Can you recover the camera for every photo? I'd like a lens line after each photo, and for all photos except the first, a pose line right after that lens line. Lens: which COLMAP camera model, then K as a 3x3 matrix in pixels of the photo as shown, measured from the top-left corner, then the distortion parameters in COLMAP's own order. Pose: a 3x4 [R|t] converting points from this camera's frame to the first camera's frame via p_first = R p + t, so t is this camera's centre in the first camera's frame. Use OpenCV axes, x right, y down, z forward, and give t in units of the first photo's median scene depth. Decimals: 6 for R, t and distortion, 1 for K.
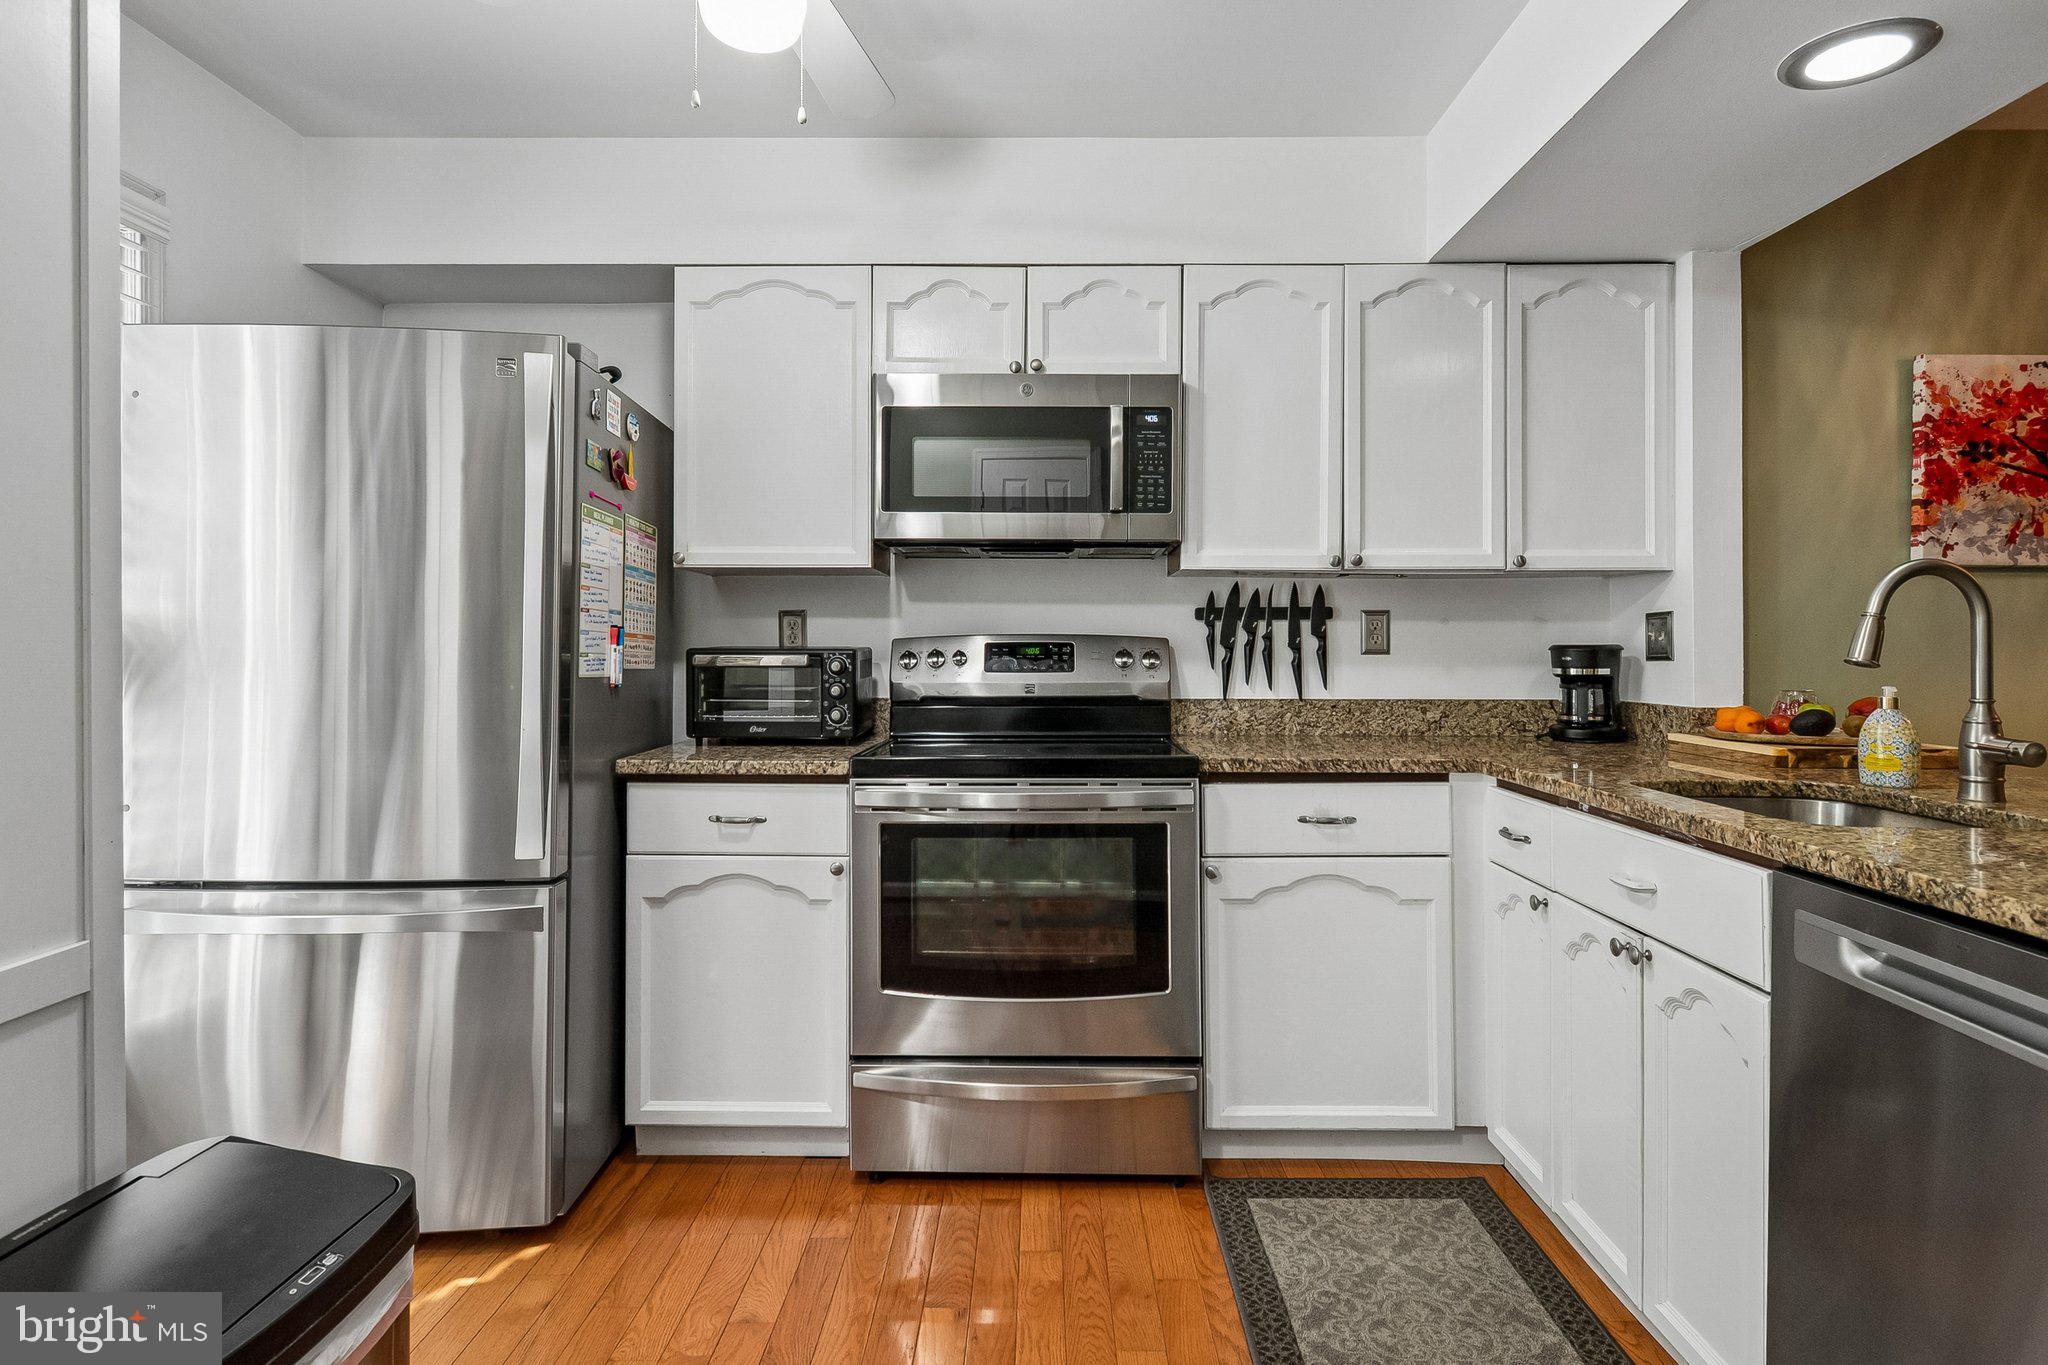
lens RADIAL K [[1074.9, 0, 1031.1], [0, 1074.9, 642.8], [0, 0, 1]] dist [0.001806, -0.000526]
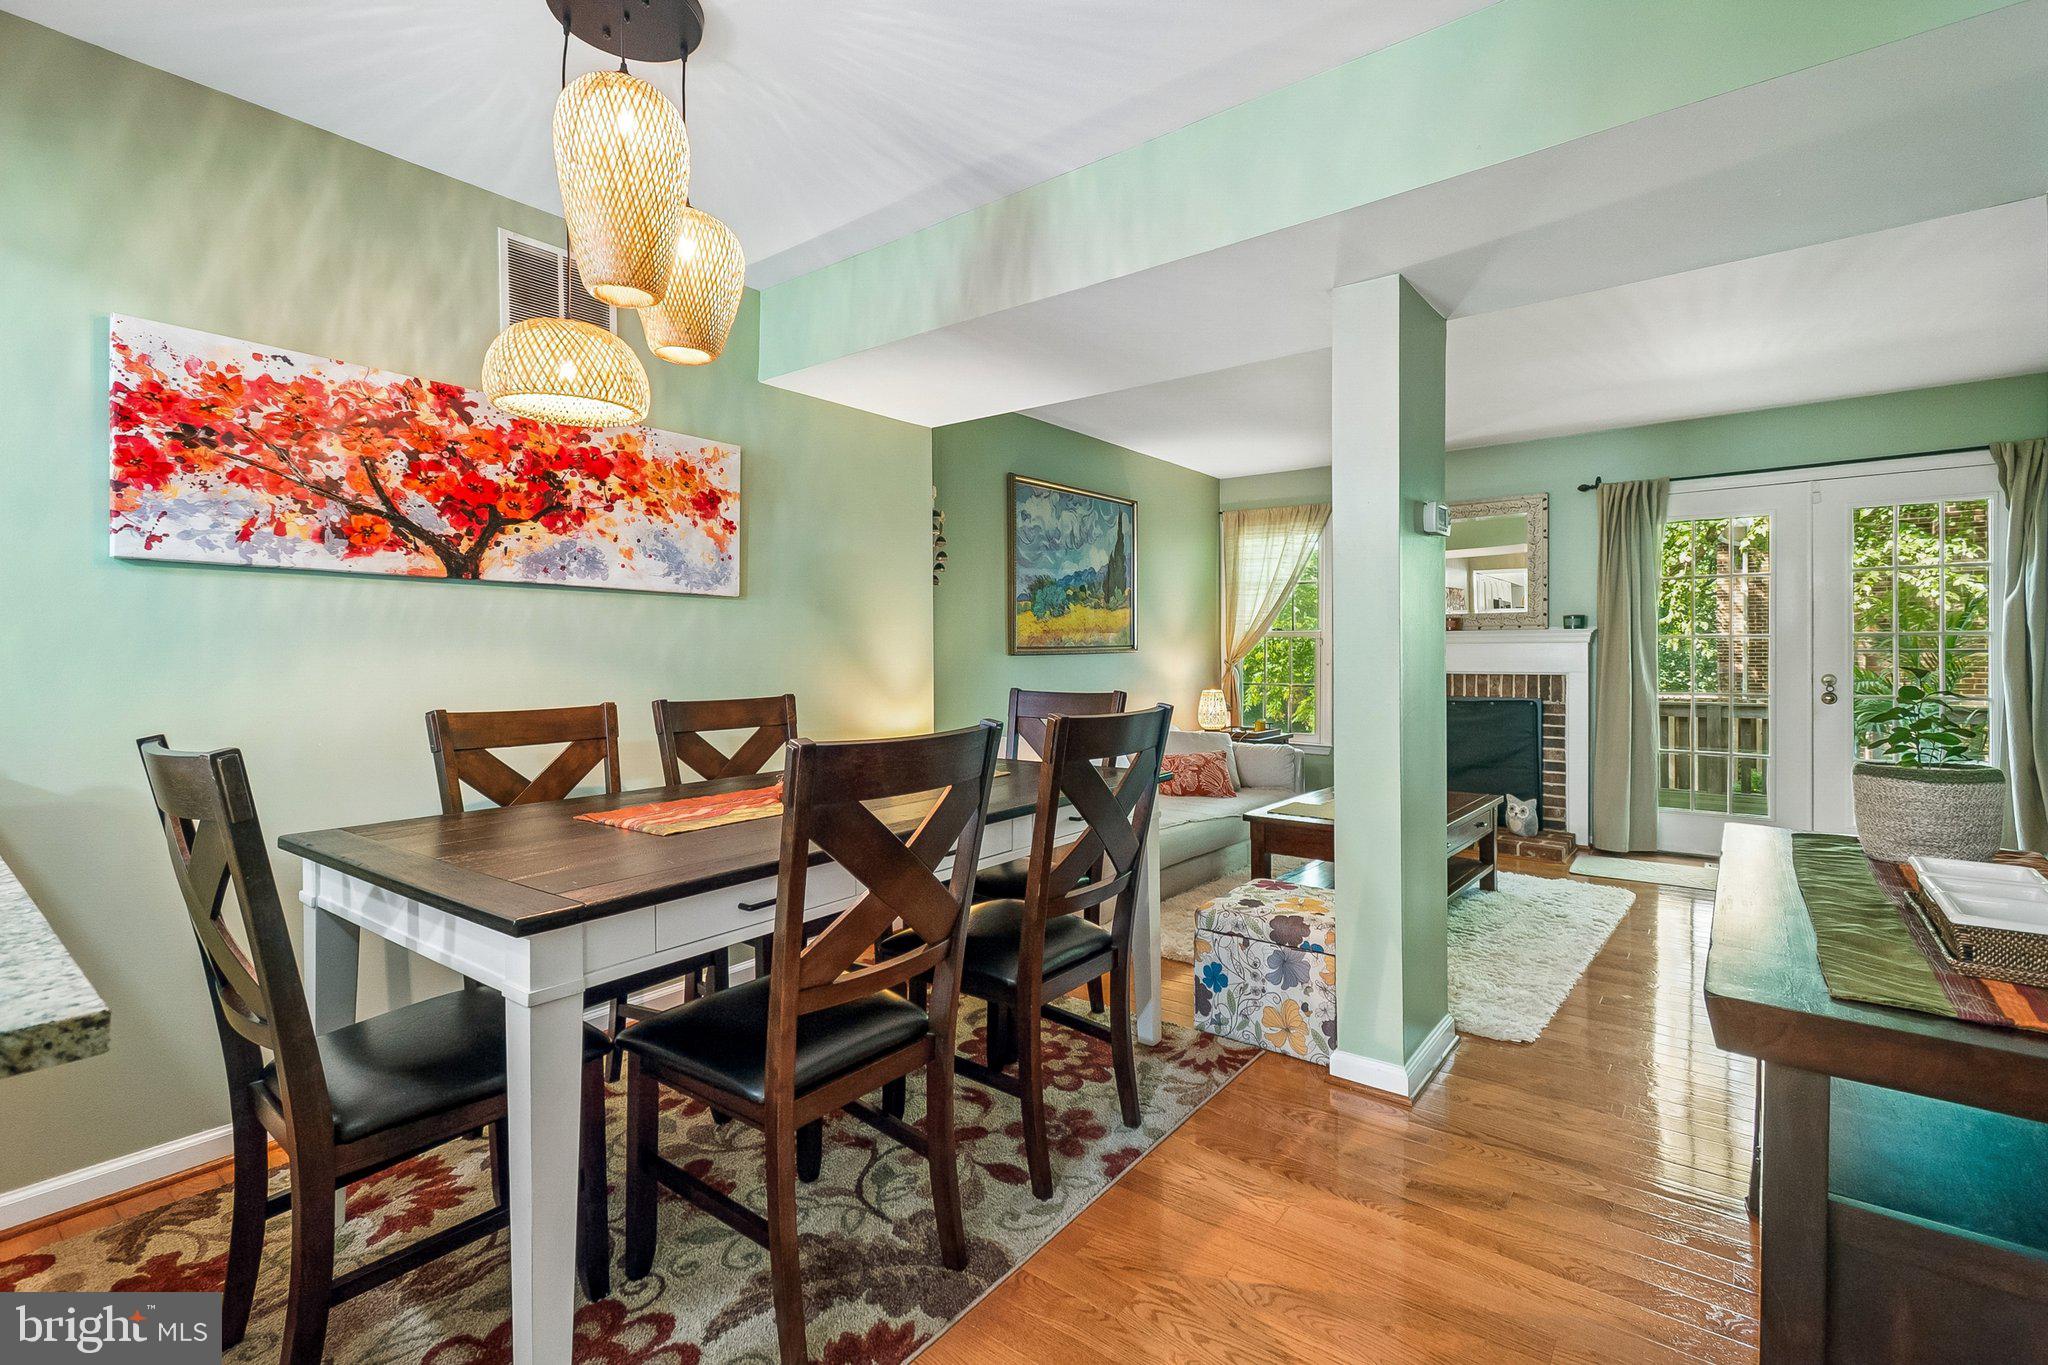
lens RADIAL K [[920.4, 0, 1037.6], [0, 920.4, 658.5], [0, 0, 1]] dist [0.002627, -0.000757]
pose [[0.595617, -0.006704, 0.803240, 0.675650], [0.000301, 0.999967, 0.008122, 0.004547], [-0.803268, -0.004596, 0.595600, -0.040167]]
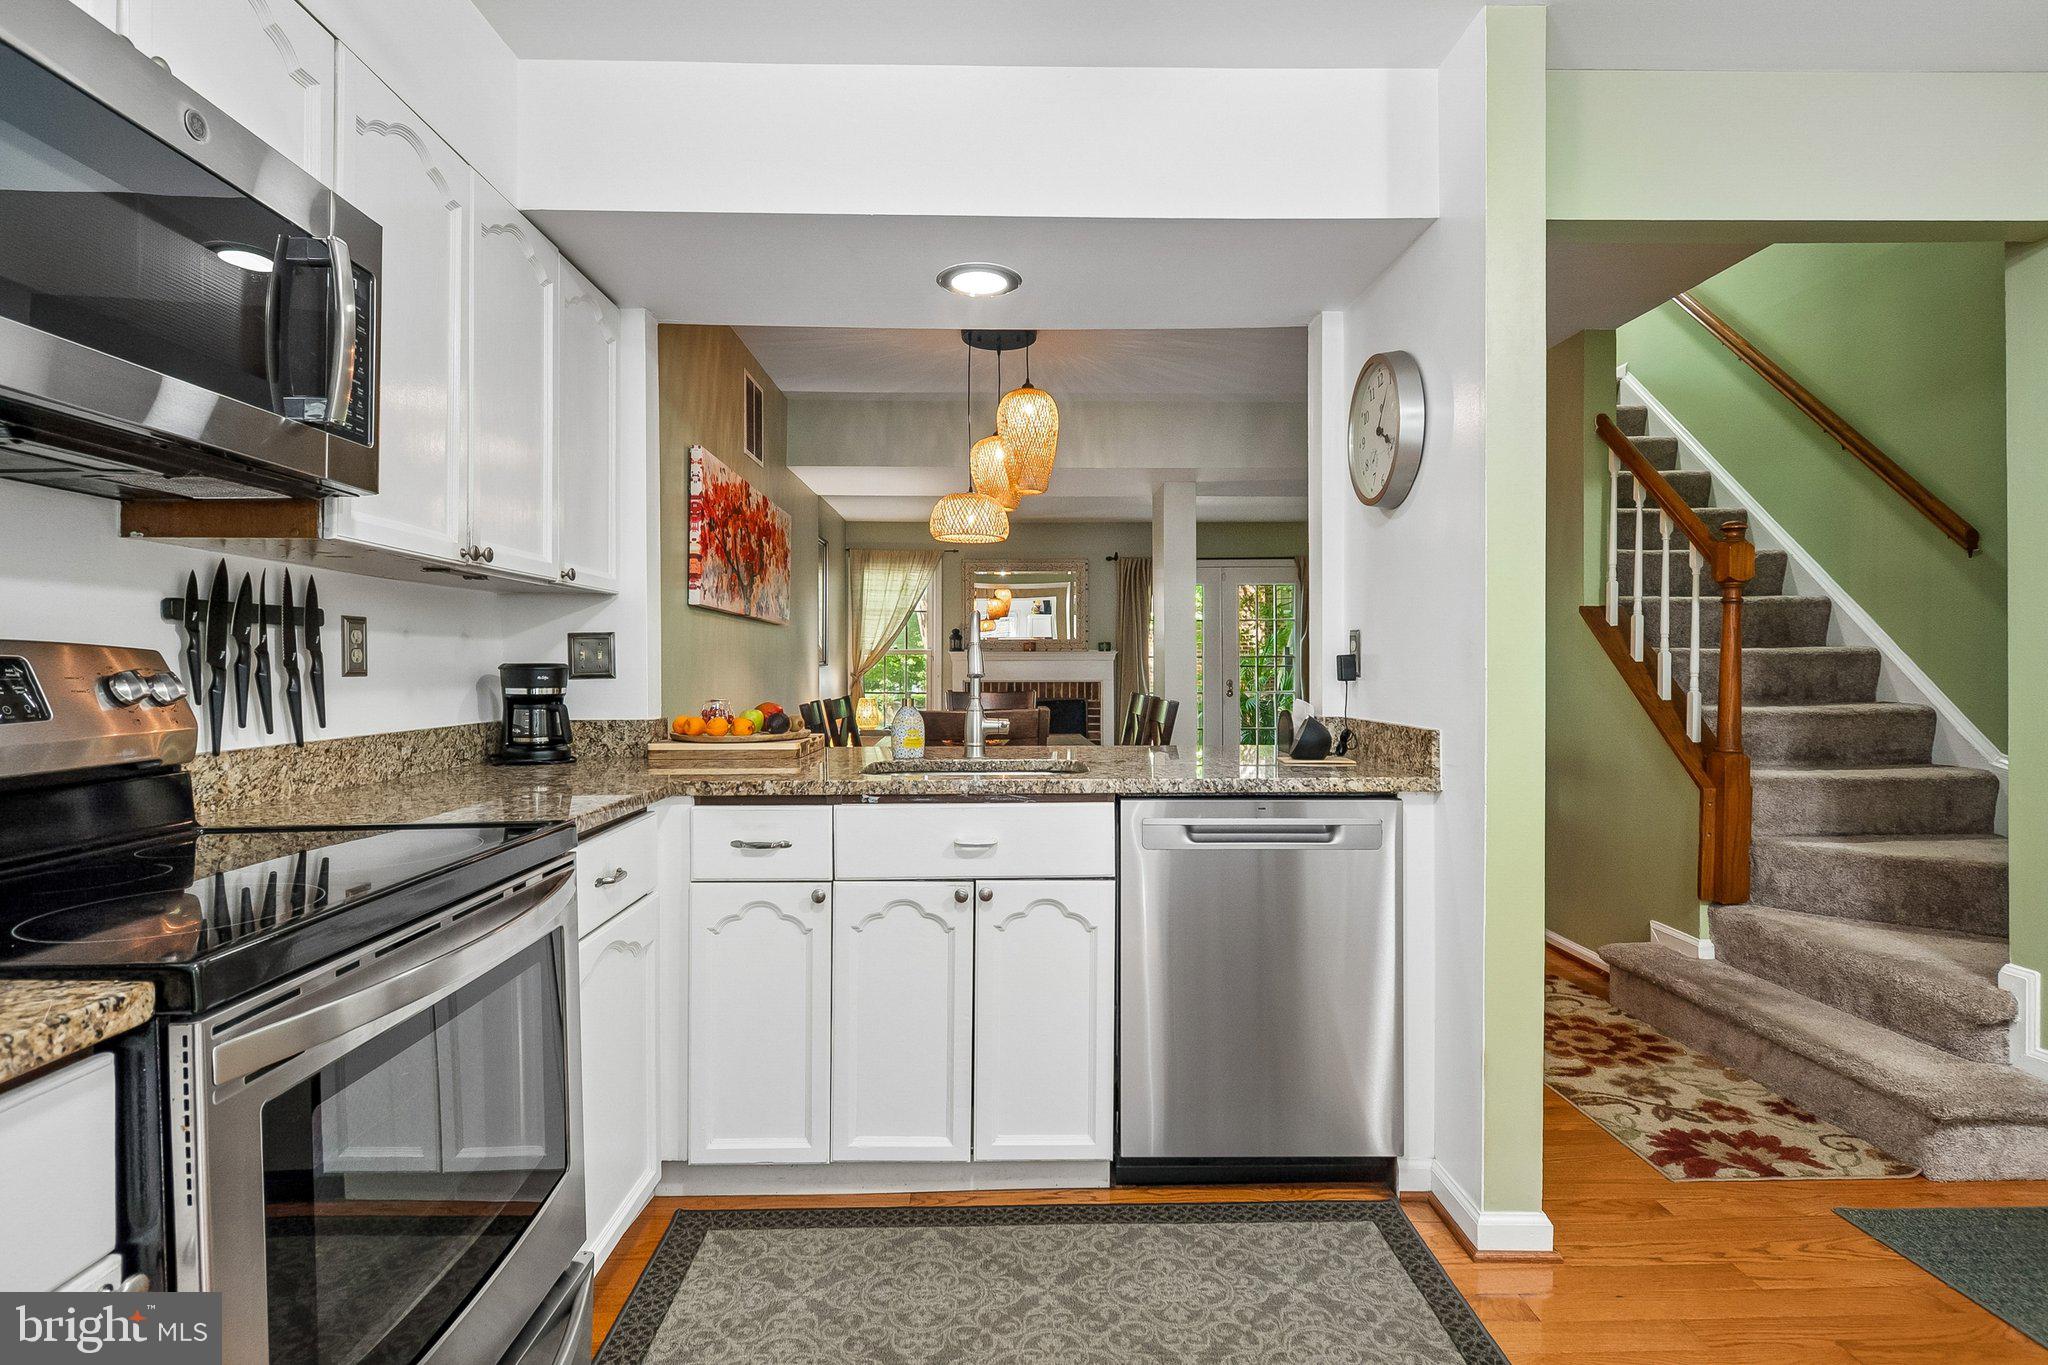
lens RADIAL K [[1052.3, 0, 1016.5], [0, 1052.3, 668.7], [0, 0, 1]] dist [0.000145, -0.002546]
pose [[-0.039580, -0.003681, 0.999210, -0.489983], [-0.002375, 0.999991, 0.003589, 0.002282], [-0.999214, -0.002231, -0.039588, 0.660654]]
